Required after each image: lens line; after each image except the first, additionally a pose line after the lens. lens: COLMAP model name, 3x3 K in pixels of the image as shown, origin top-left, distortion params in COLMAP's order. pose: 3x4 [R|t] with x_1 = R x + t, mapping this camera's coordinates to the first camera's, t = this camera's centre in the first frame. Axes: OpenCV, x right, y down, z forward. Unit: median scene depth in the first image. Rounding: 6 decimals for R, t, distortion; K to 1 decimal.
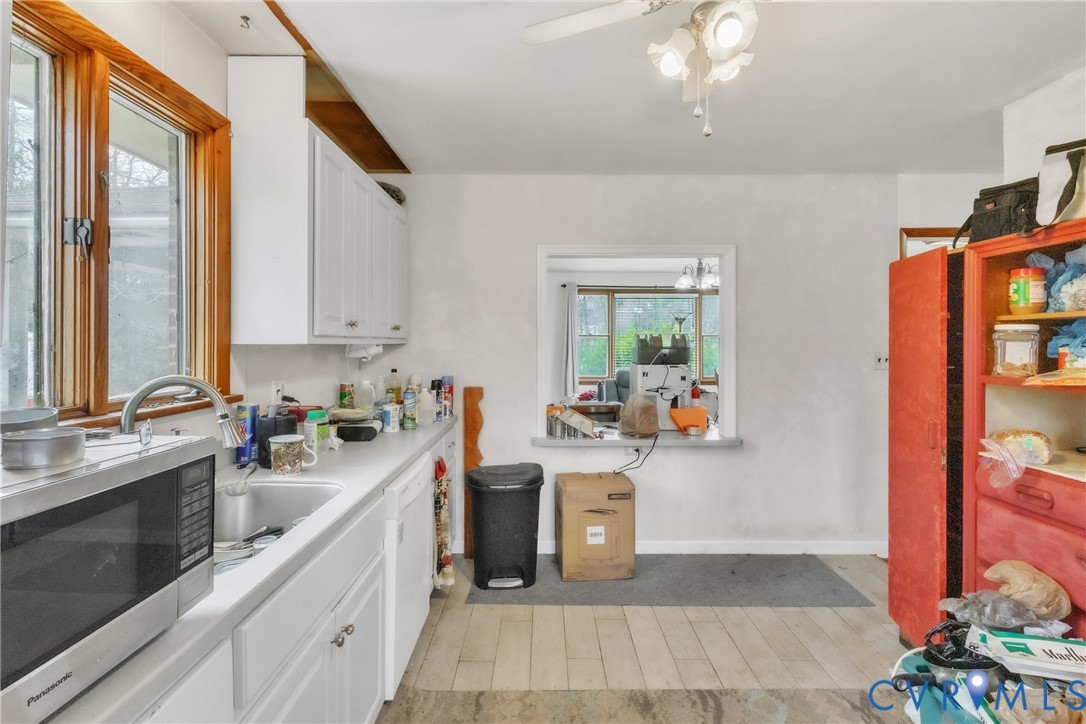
lens RADIAL K [[506.0, 0, 543.5], [0, 506.0, 343.1], [0, 0, 1]] dist [-0.003146, 0.000075]
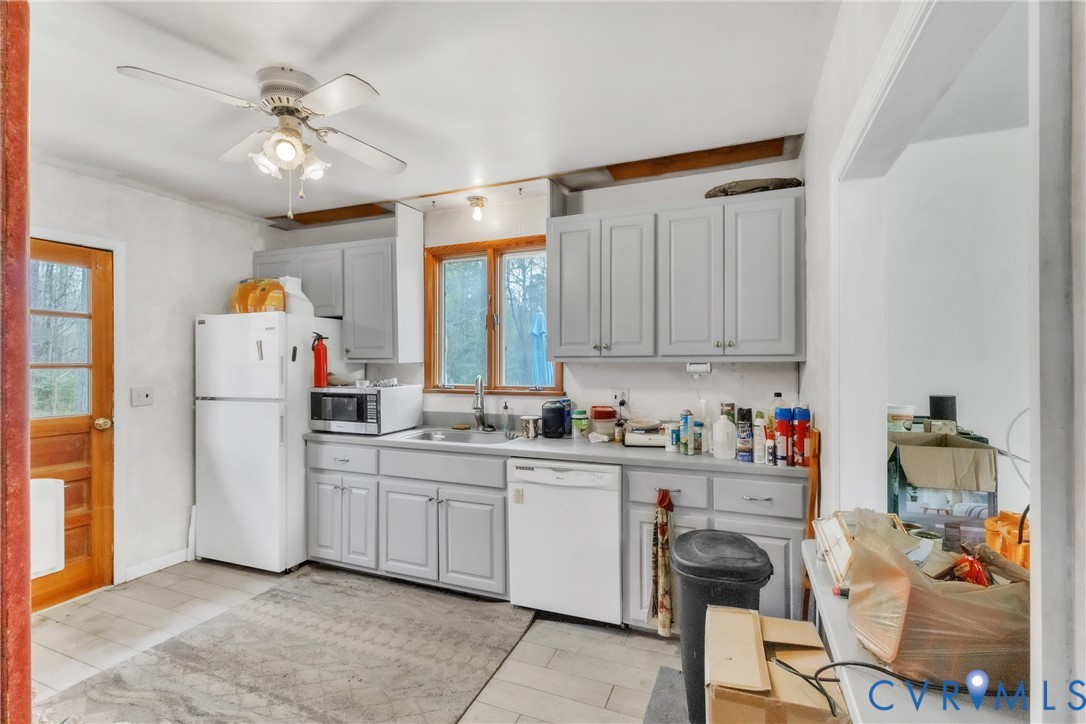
lens RADIAL K [[500.3, 0, 536.8], [0, 500.3, 360.8], [0, 0, 1]] dist [0.001447, 0.000380]
pose [[-0.387440, -0.003641, -0.921888, 0.669638], [0.001459, 0.999989, -0.004563, 0.003083], [0.921894, -0.003113, -0.387430, 1.076894]]
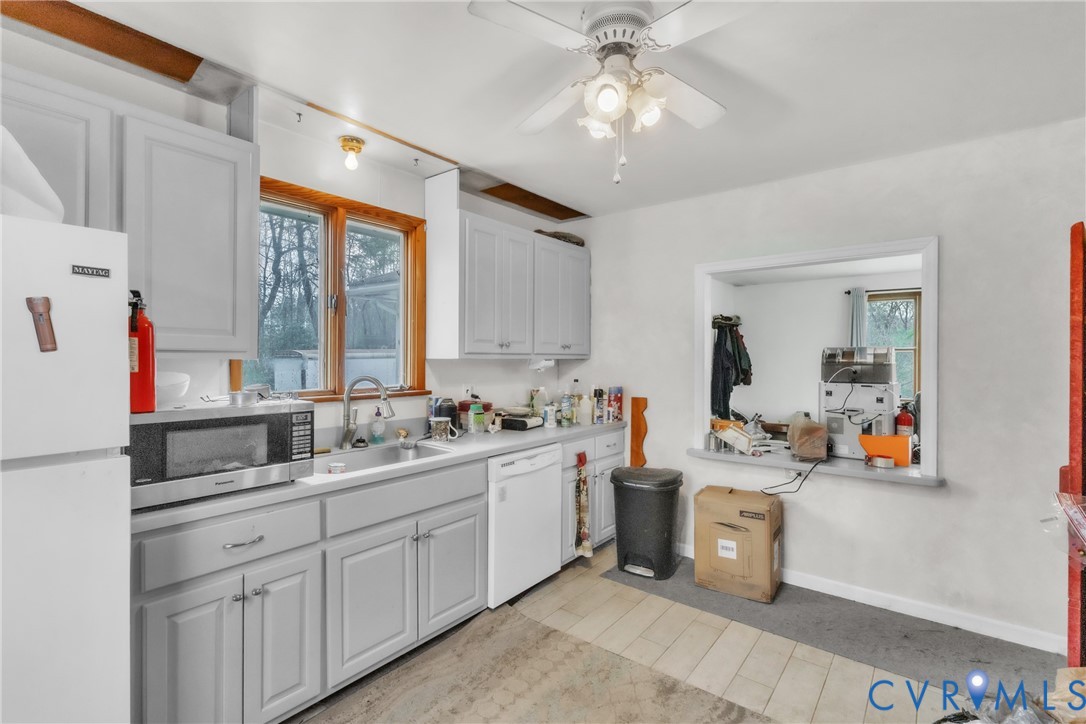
lens RADIAL K [[500.3, 0, 536.8], [0, 500.3, 360.8], [0, 0, 1]] dist [0.001447, 0.000380]
pose [[0.781901, 0.003728, -0.623391, 0.443321], [-0.001186, 0.999989, 0.004493, 0.000851], [0.623401, -0.002774, 0.781897, -0.015618]]
